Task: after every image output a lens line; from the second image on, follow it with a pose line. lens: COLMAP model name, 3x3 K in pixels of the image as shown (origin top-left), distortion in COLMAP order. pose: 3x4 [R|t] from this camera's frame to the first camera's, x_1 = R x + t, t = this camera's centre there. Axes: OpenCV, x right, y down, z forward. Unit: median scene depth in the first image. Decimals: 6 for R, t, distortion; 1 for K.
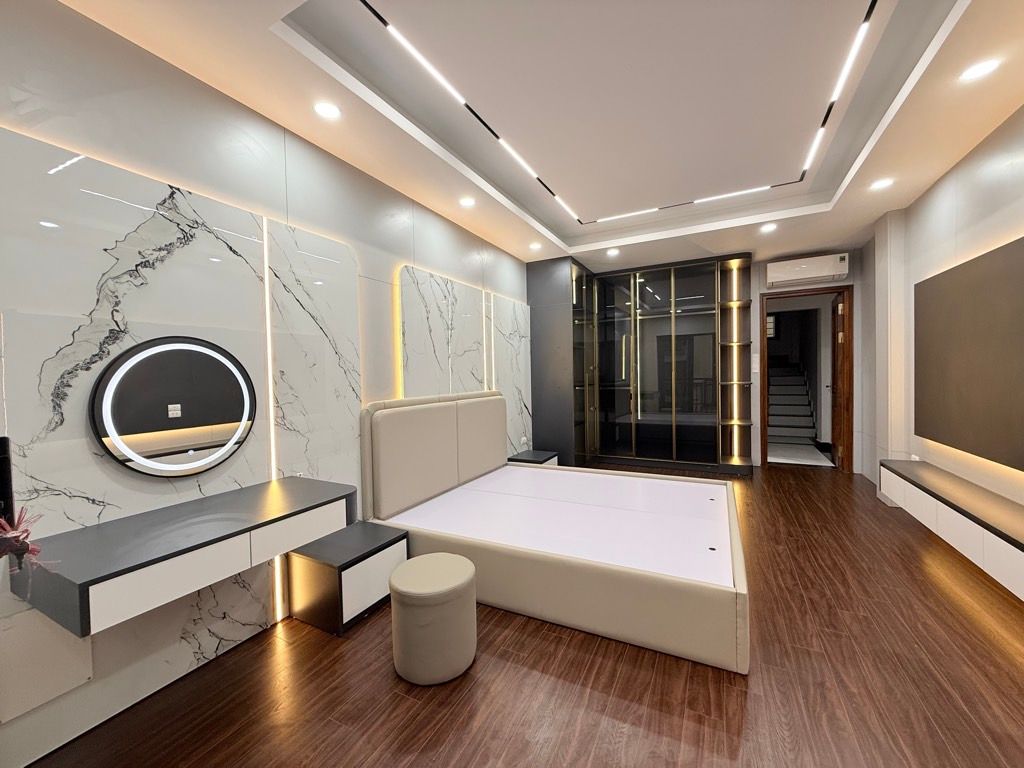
lens RADIAL K [[408.3, 0, 510.8], [0, 408.3, 385.7], [0, 0, 1]] dist [0.000102, -0.000122]
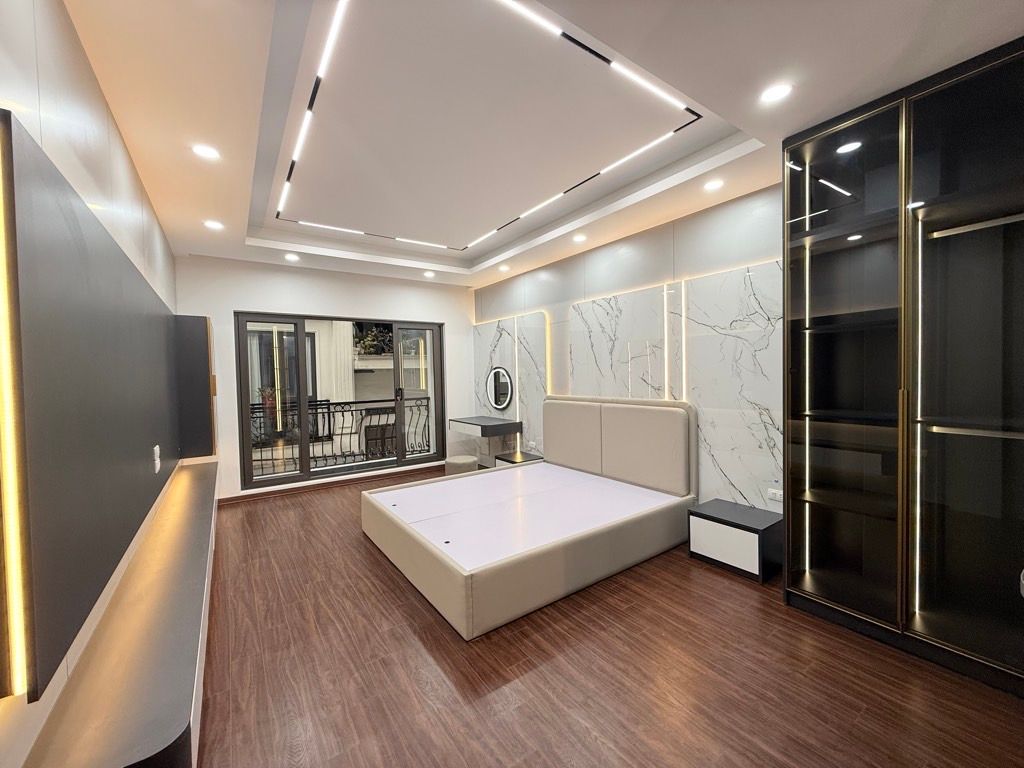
lens RADIAL K [[408.3, 0, 512.3], [0, 408.3, 385.2], [0, 0, 1]] dist [0.000102, -0.000122]
pose [[-0.462232, 0.057262, -0.884908, 1.381514], [0.006537, 0.998106, 0.061173, -0.118625], [0.886735, 0.022491, -0.461730, 1.783401]]
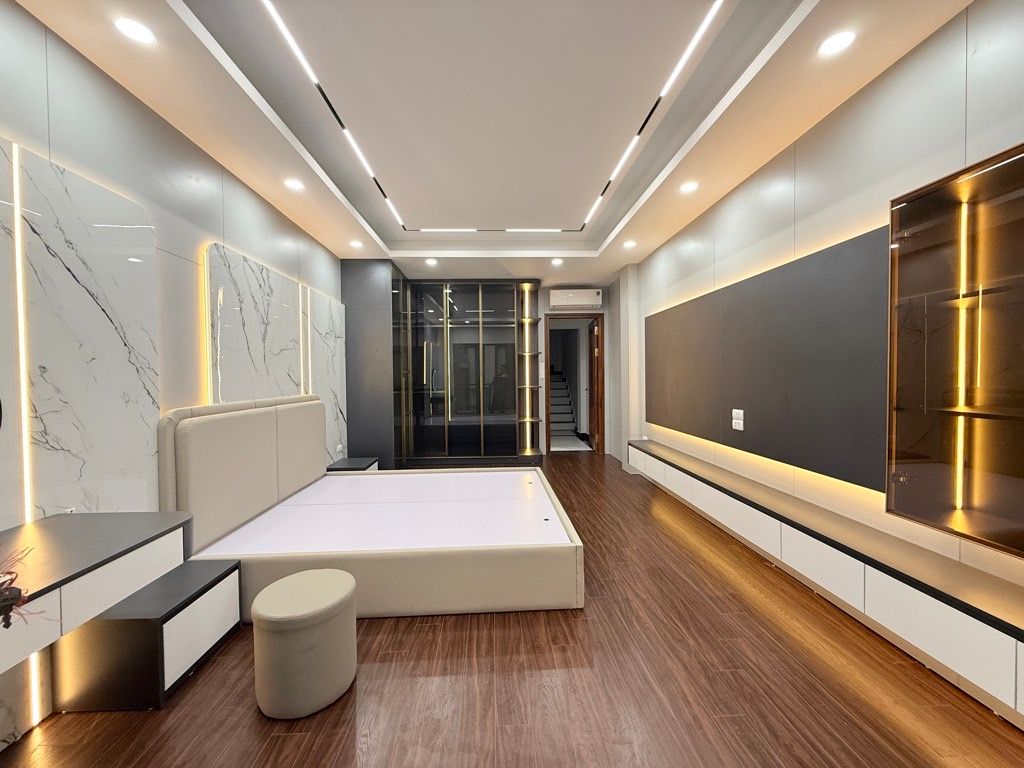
lens RADIAL K [[408.3, 0, 511.4], [0, 408.3, 386.0], [0, 0, 1]] dist [0.000102, -0.000122]
pose [[0.865967, -0.000016, 0.500101, -0.181465], [0.006343, 0.999920, -0.010950, 0.009186], [-0.500061, 0.012654, 0.865898, -0.014198]]
